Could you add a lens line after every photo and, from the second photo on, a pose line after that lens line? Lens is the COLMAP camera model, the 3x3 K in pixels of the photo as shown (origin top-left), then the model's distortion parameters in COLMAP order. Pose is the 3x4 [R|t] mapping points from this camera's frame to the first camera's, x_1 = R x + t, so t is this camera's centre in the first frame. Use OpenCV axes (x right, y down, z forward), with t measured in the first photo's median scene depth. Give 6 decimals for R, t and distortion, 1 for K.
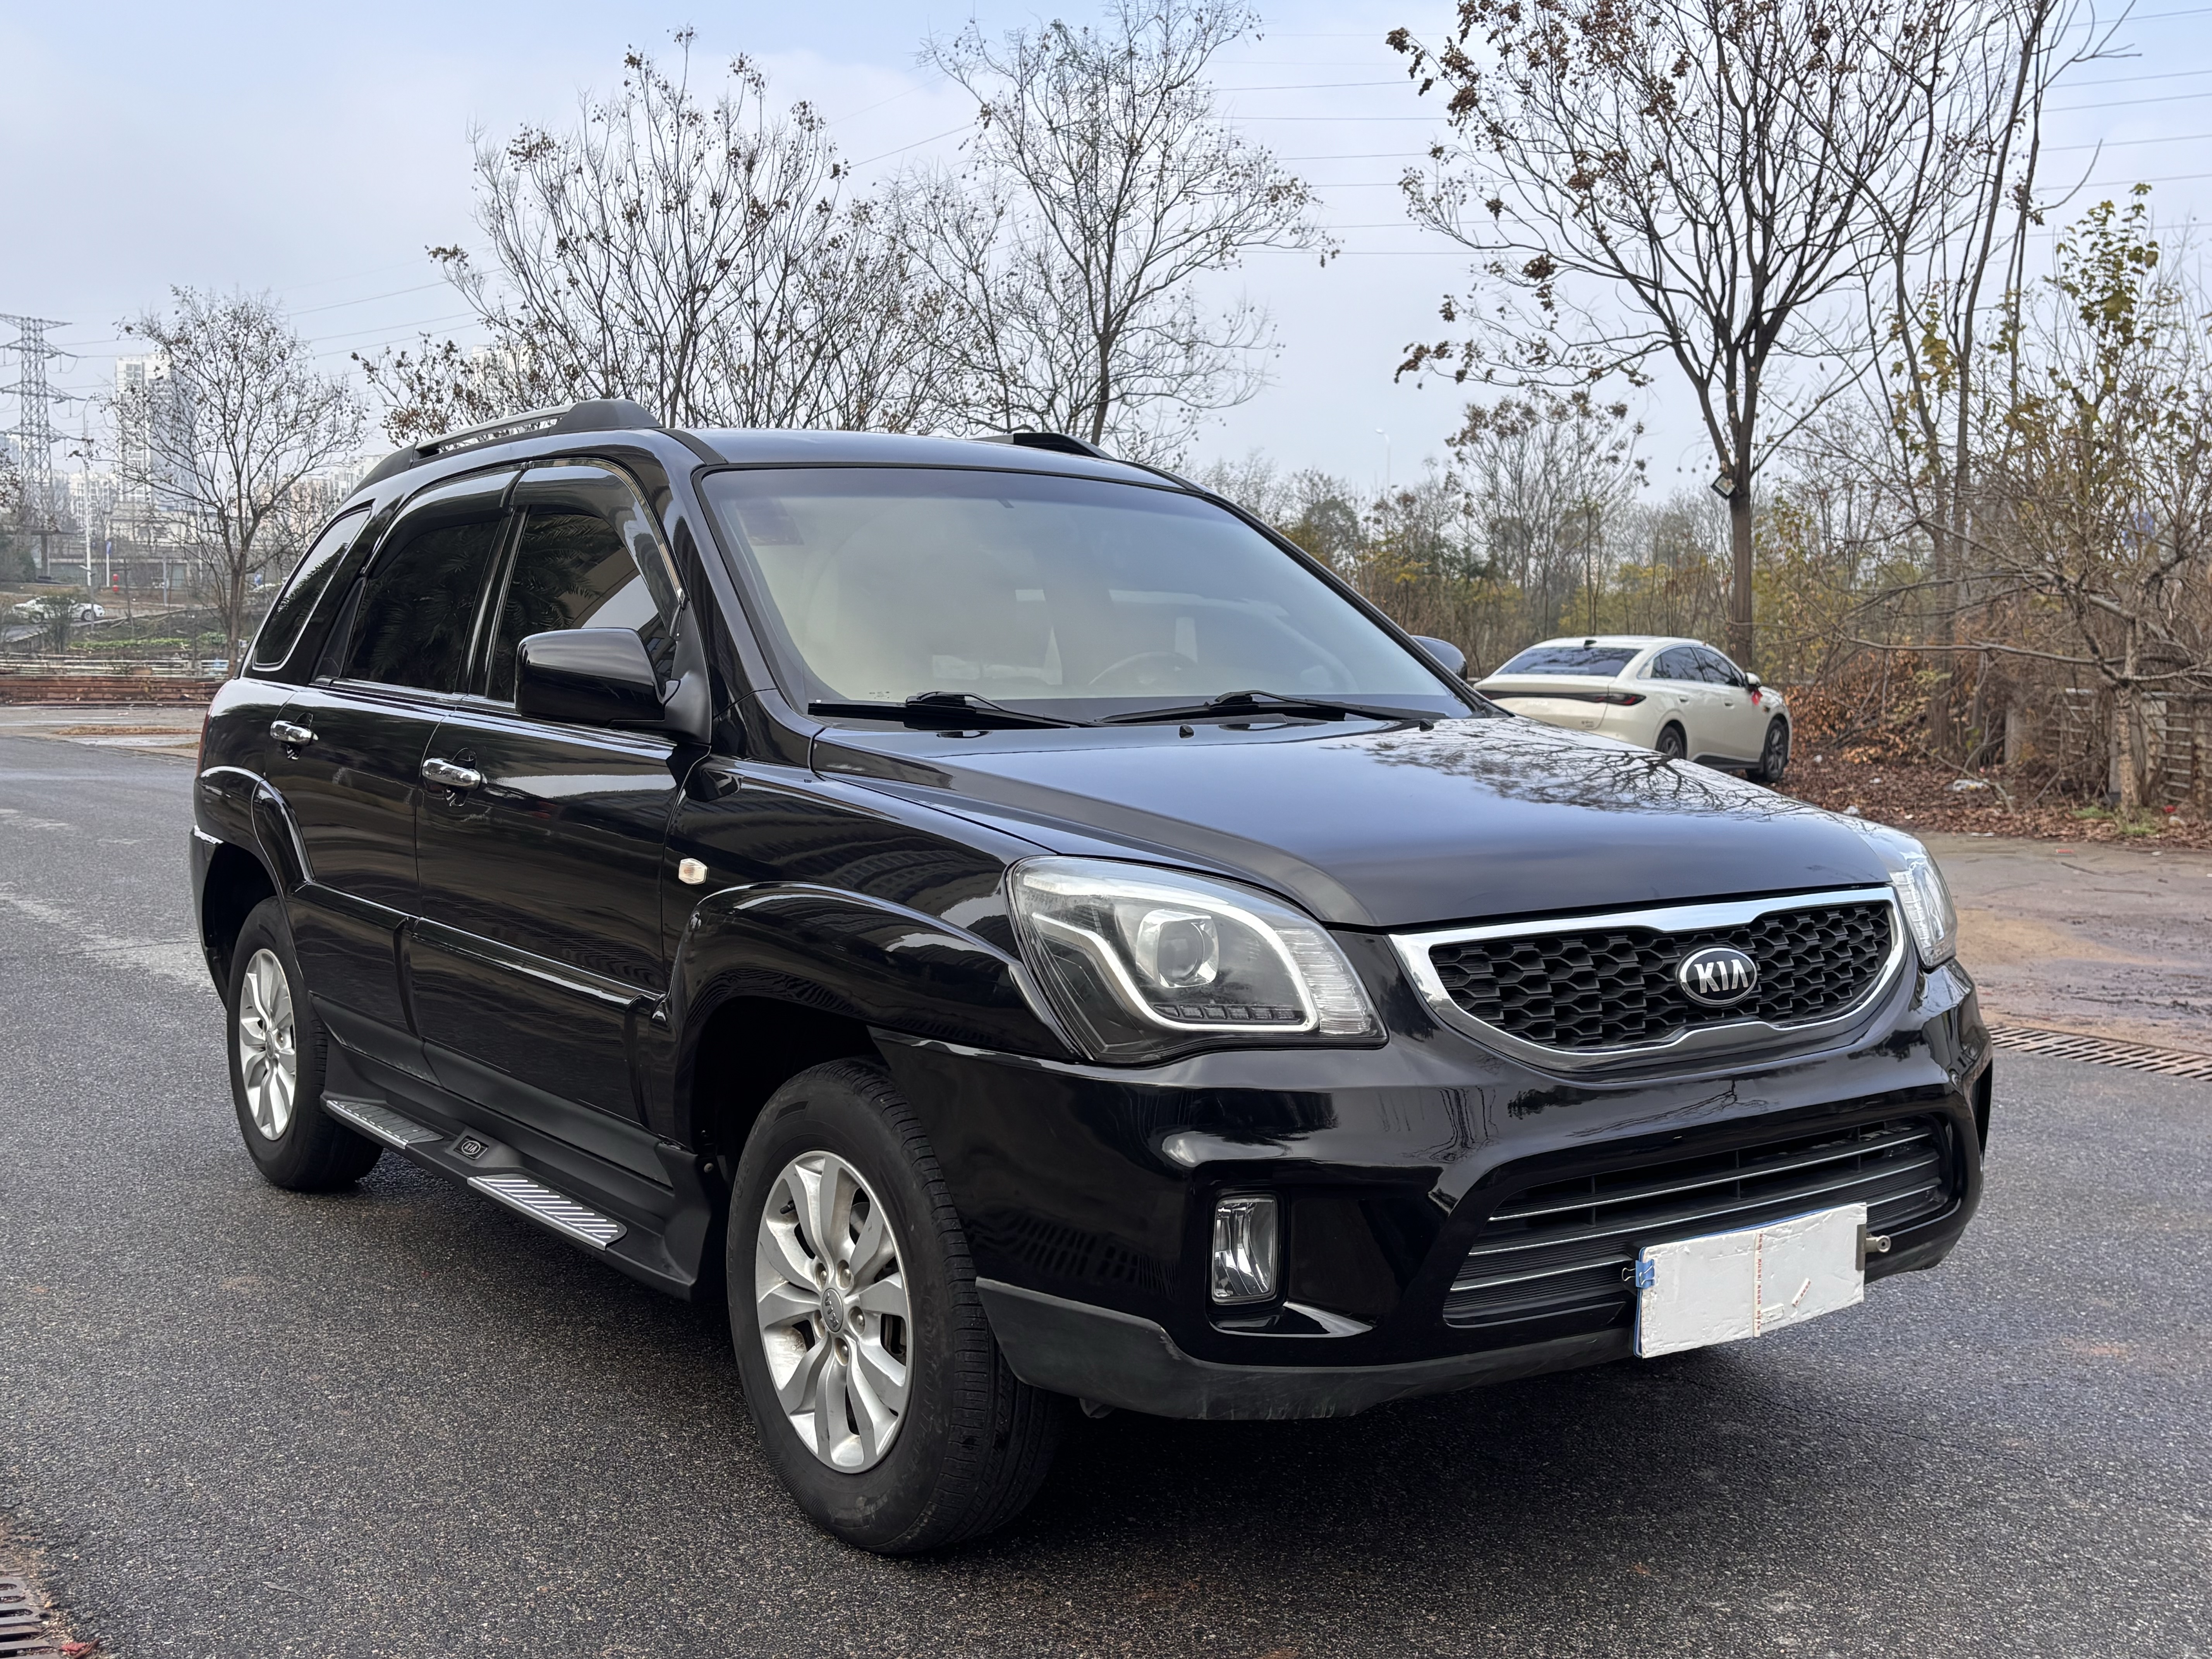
lens RADIAL K [[2368.7, 0, 1105.7], [0, 2368.7, 828.2], [0, 0, 1]] dist [0.009273, 0.000000]
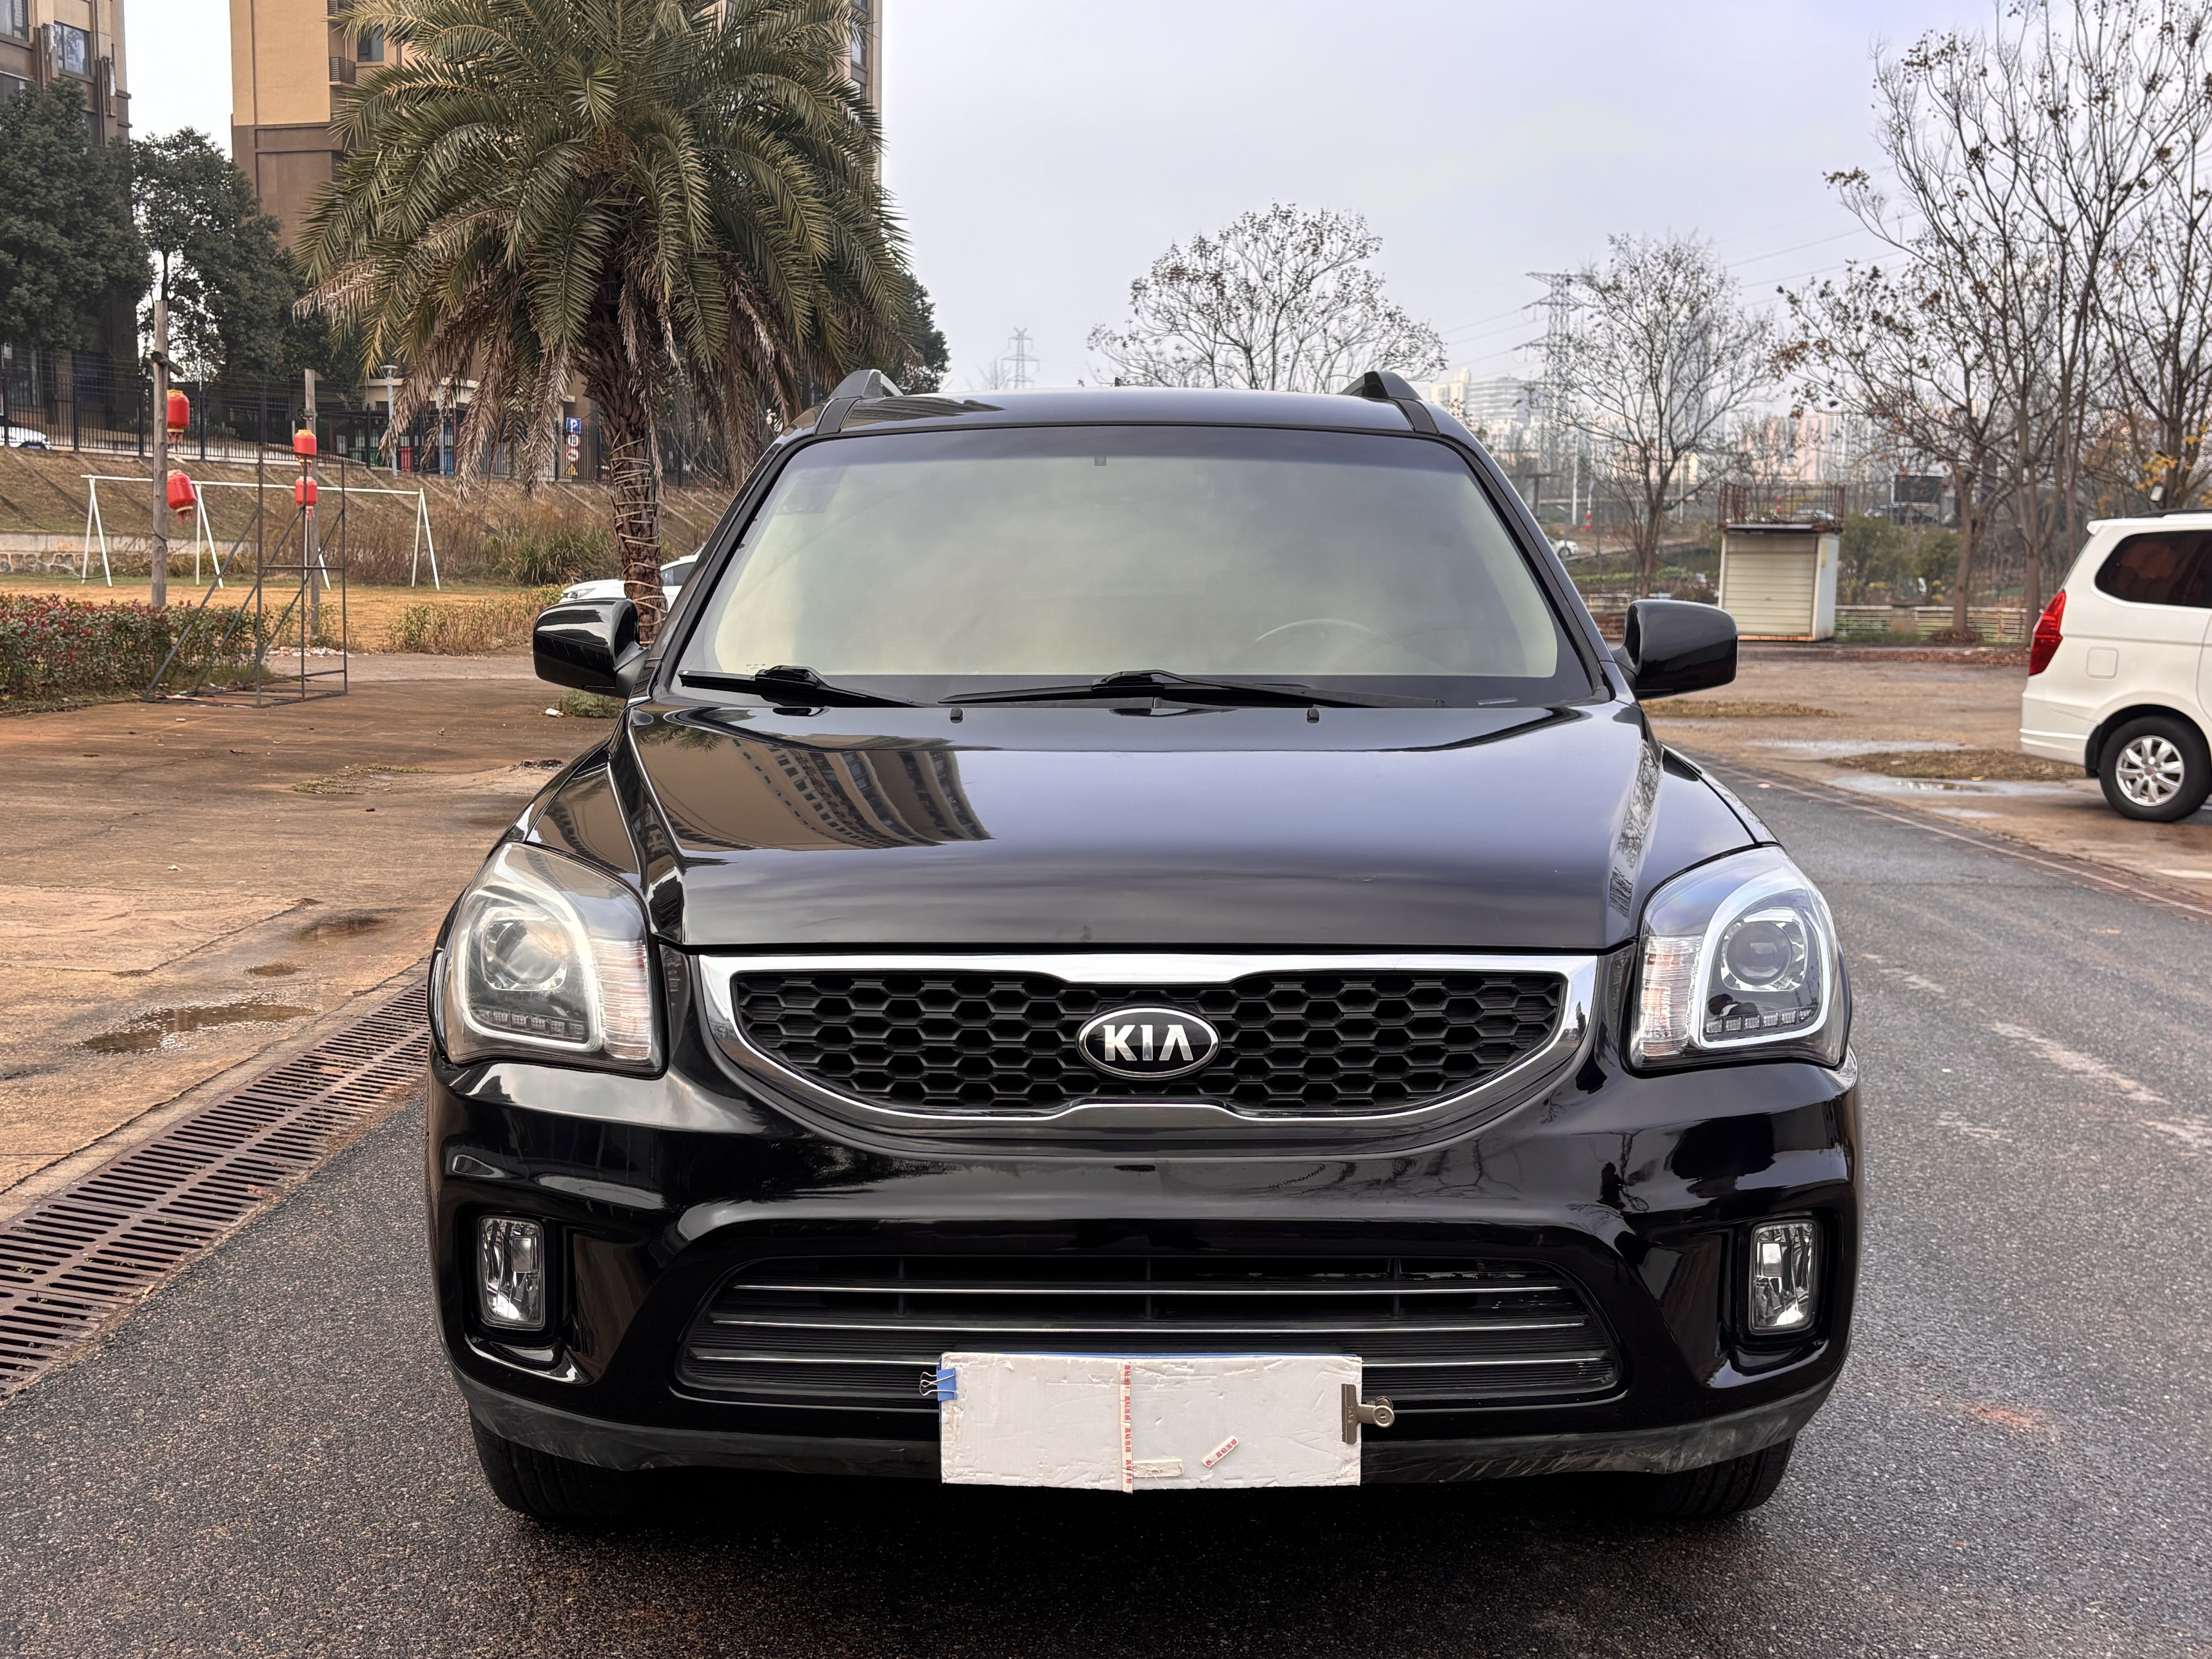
lens RADIAL K [[2368.7, 0, 1107.6], [0, 2368.7, 827.6], [0, 0, 1]] dist [0.009273, 0.000000]
pose [[0.799456, 0.060409, -0.597679, 0.708036], [-0.043169, 0.998136, 0.043142, -0.044221], [0.599171, -0.008689, 0.800574, 0.336188]]
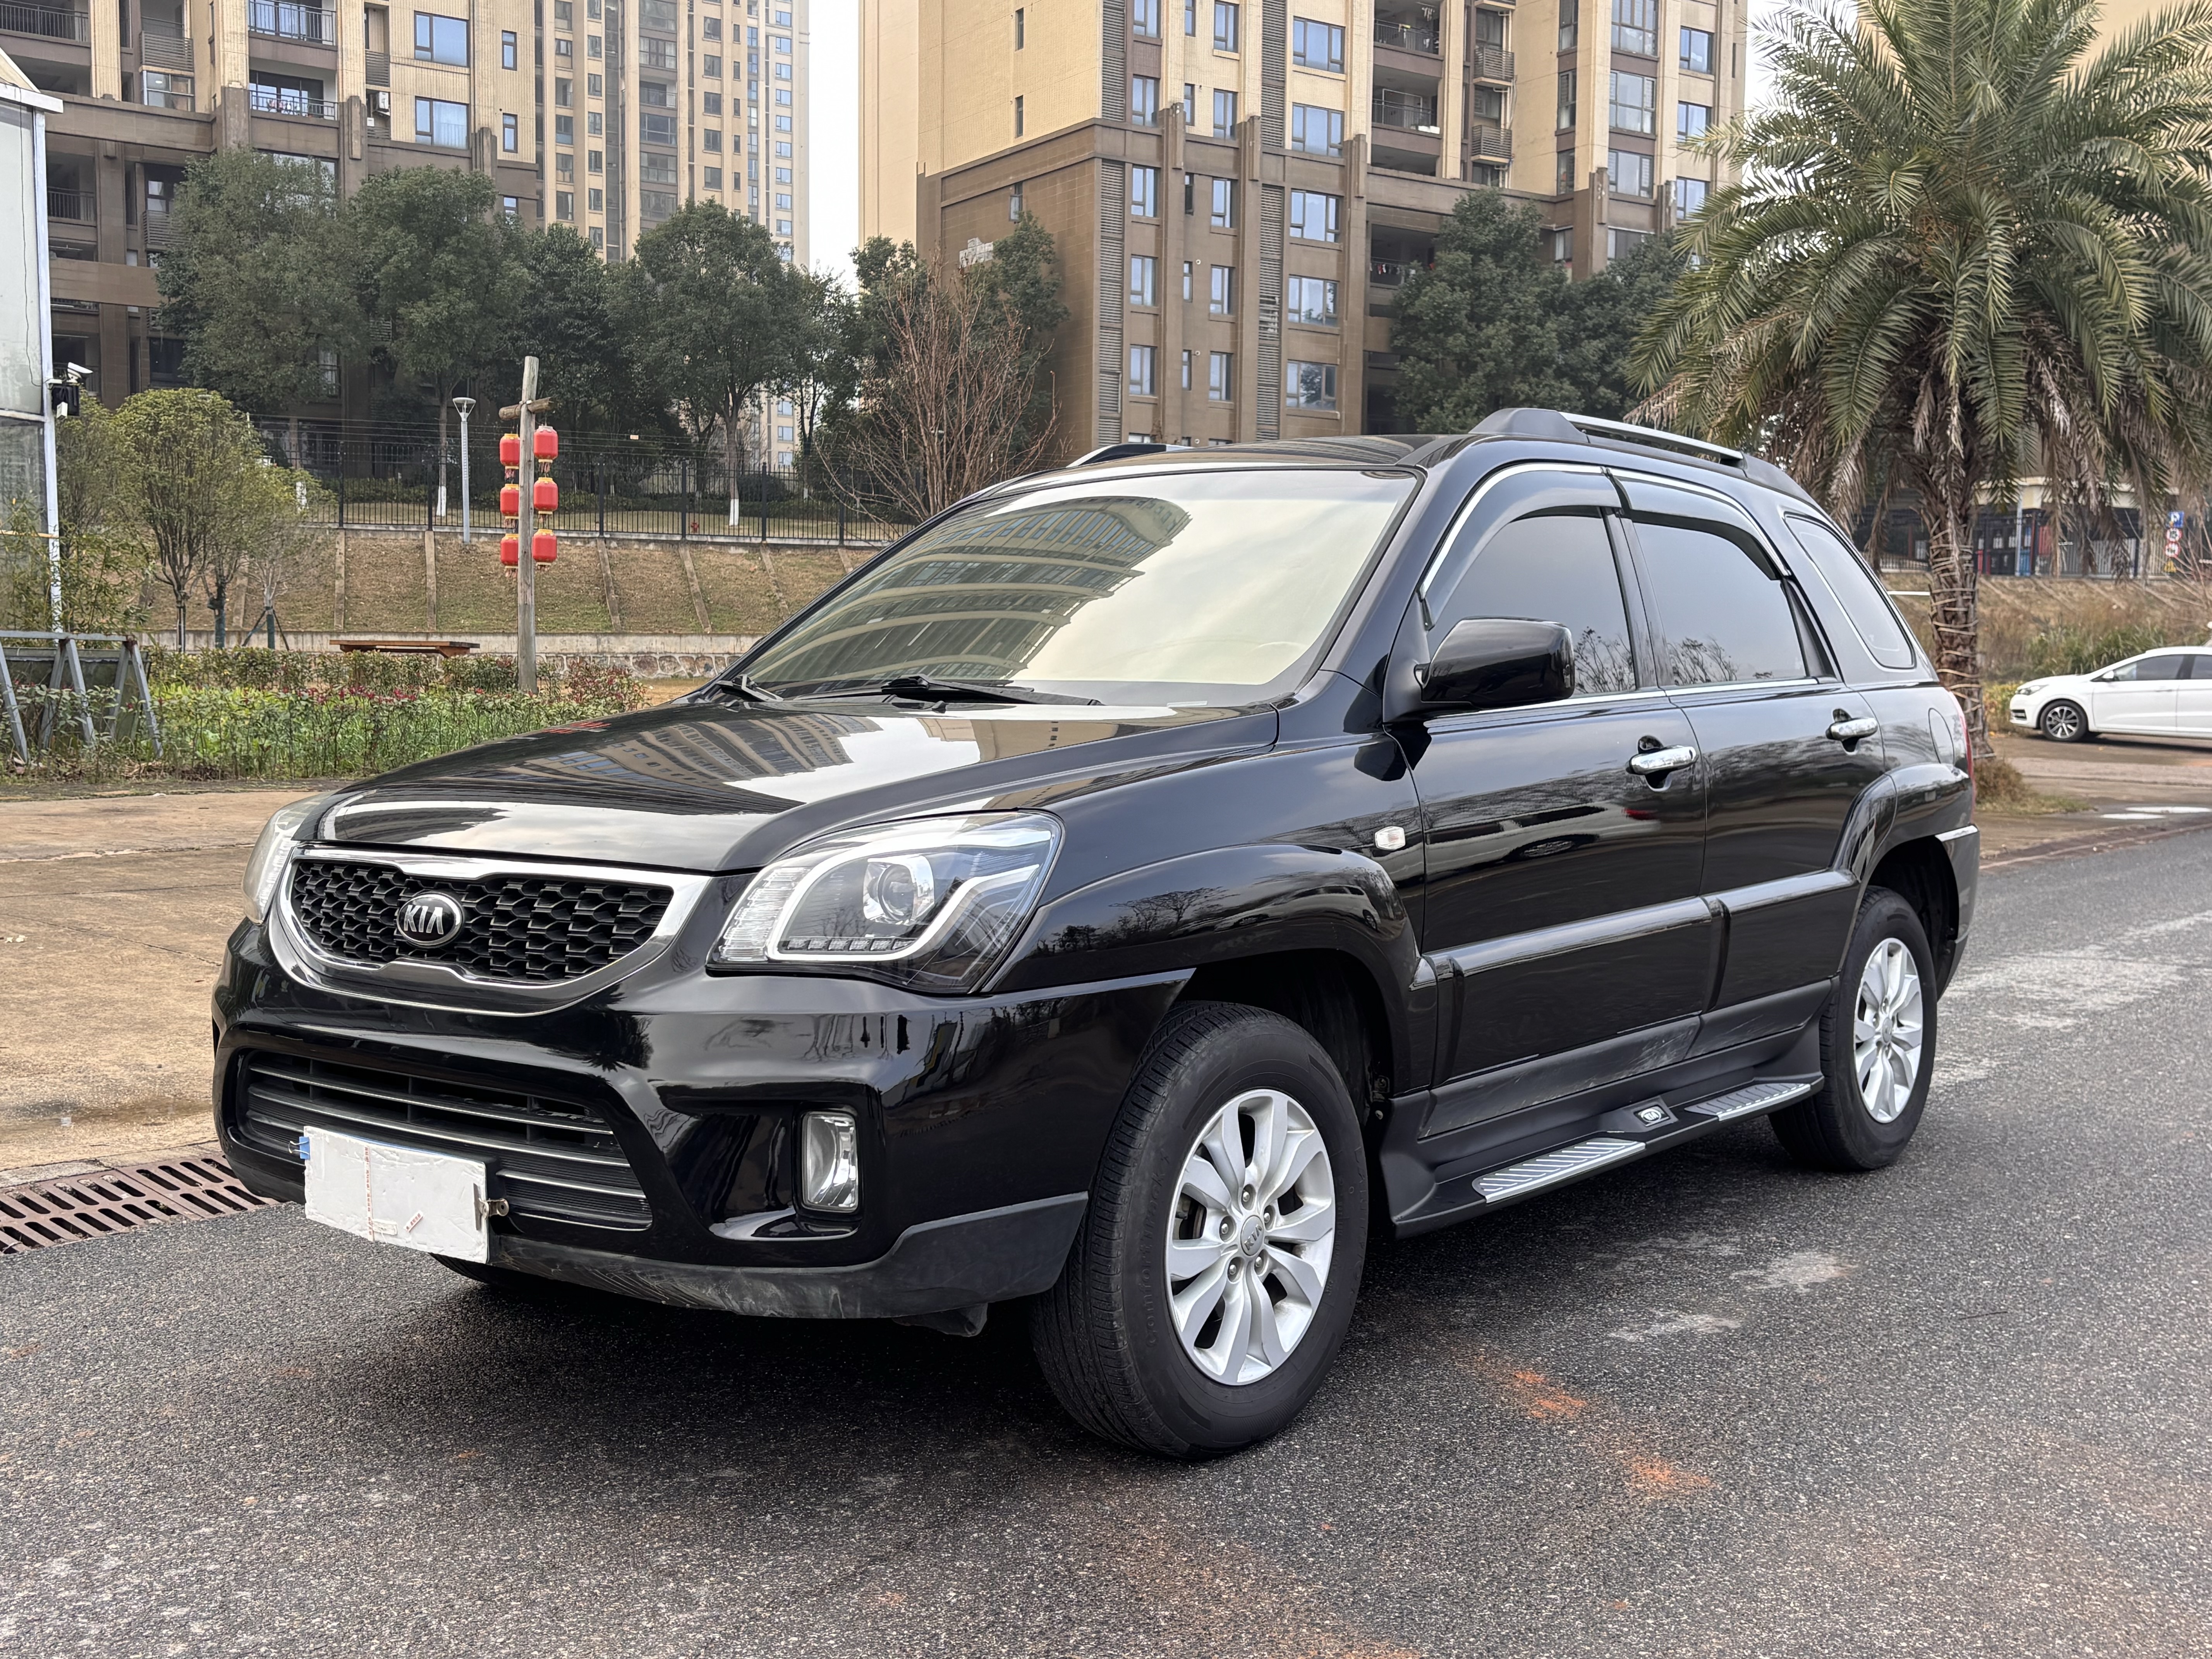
lens RADIAL K [[2368.7, 0, 1109.0], [0, 2368.7, 833.9], [0, 0, 1]] dist [0.009273, 0.000000]
pose [[0.230172, 0.053051, -0.971703, 1.362225], [-0.066549, 0.997034, 0.038671, -0.039748], [0.970872, 0.055765, 0.233020, 1.020538]]
